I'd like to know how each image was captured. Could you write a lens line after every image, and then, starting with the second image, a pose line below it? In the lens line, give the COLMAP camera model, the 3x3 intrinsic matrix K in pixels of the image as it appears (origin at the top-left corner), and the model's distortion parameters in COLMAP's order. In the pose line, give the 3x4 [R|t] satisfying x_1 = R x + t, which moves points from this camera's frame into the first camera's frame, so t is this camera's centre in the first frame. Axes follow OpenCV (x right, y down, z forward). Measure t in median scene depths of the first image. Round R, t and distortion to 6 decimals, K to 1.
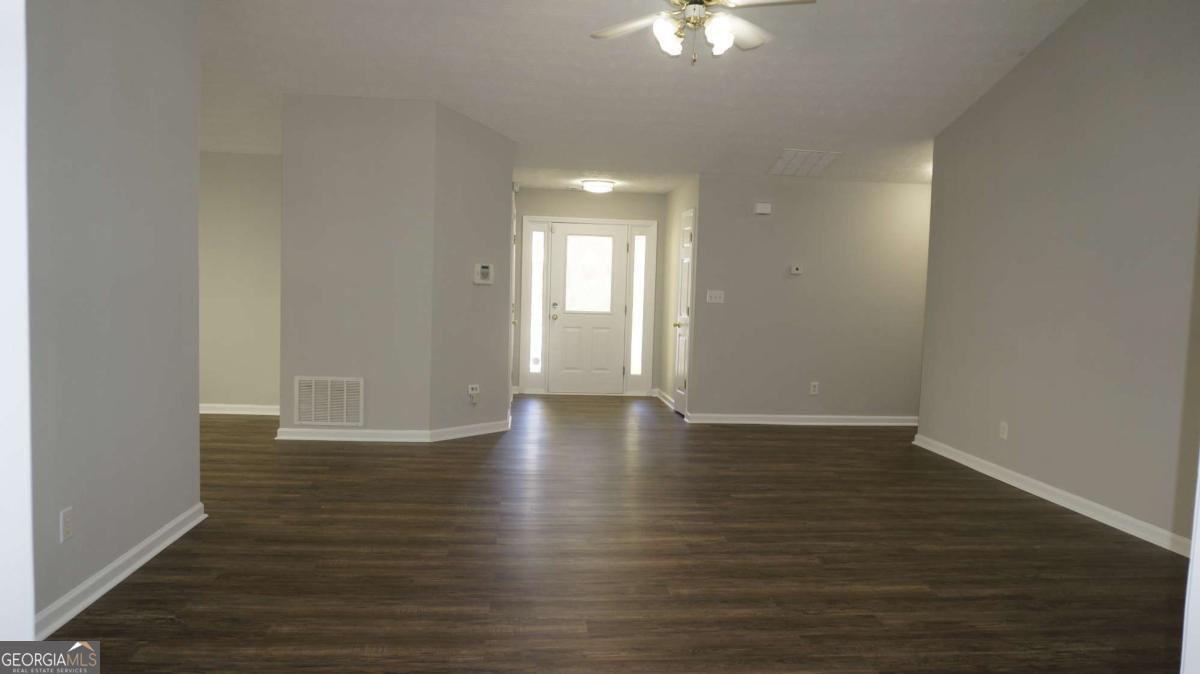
lens RADIAL K [[809.4, 0, 599.2], [0, 809.4, 335.1], [0, 0, 1]] dist [-0.018648, 0.002572]
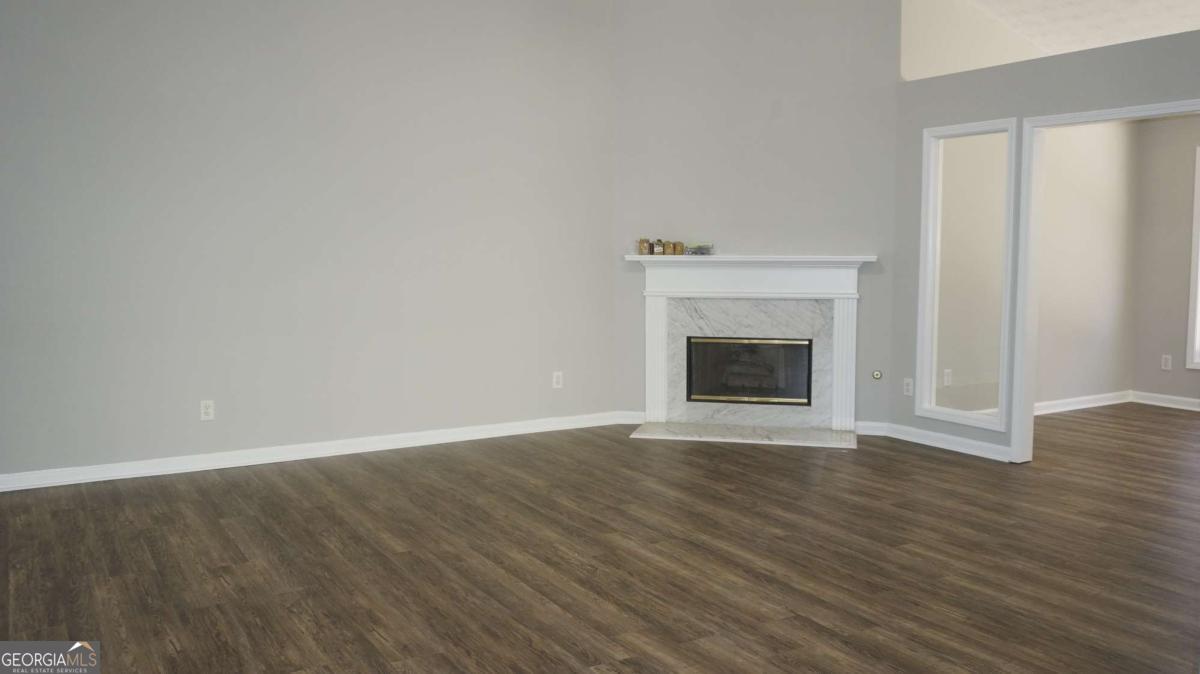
lens RADIAL K [[978.3, 0, 595.7], [0, 978.3, 332.8], [0, 0, 1]] dist [-0.025558, 0.018868]
pose [[-0.431975, -0.110870, 0.895045, -0.858314], [0.045881, 0.988429, 0.144581, -0.133901], [-0.900718, 0.103521, -0.421890, 1.609677]]
